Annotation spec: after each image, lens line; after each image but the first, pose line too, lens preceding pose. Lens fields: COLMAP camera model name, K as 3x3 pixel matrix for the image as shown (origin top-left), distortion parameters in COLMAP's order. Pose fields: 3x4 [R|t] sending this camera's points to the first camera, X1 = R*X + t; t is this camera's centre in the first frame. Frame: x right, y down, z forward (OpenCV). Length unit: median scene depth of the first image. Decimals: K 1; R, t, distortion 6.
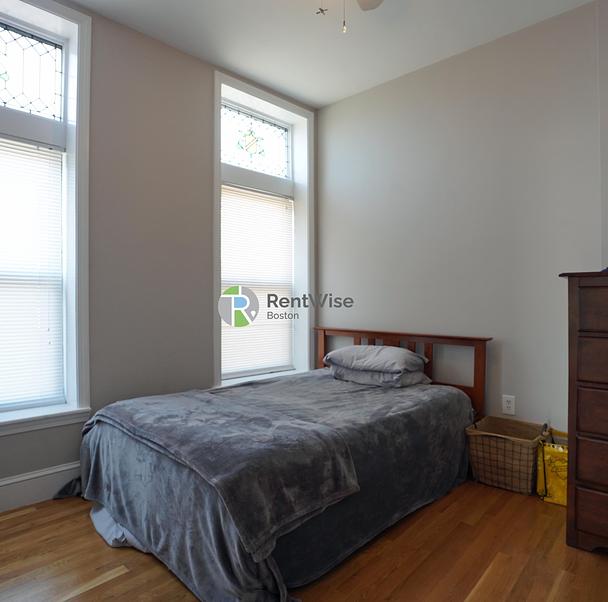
lens RADIAL K [[414.0, 0, 308.0], [0, 414.0, 304.6], [0, 0, 1]] dist [-0.058798, 0.029442]
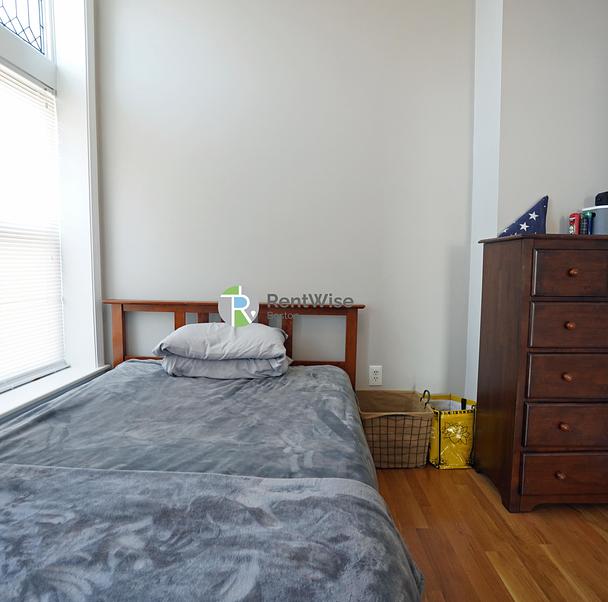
lens RADIAL K [[414.0, 0, 302.9], [0, 414.0, 301.6], [0, 0, 1]] dist [-0.058798, 0.029442]
pose [[0.748865, -0.051751, 0.660699, -0.246713], [-0.005919, 0.996384, 0.084754, -0.001399], [-0.662696, -0.067380, 0.745851, 0.421251]]
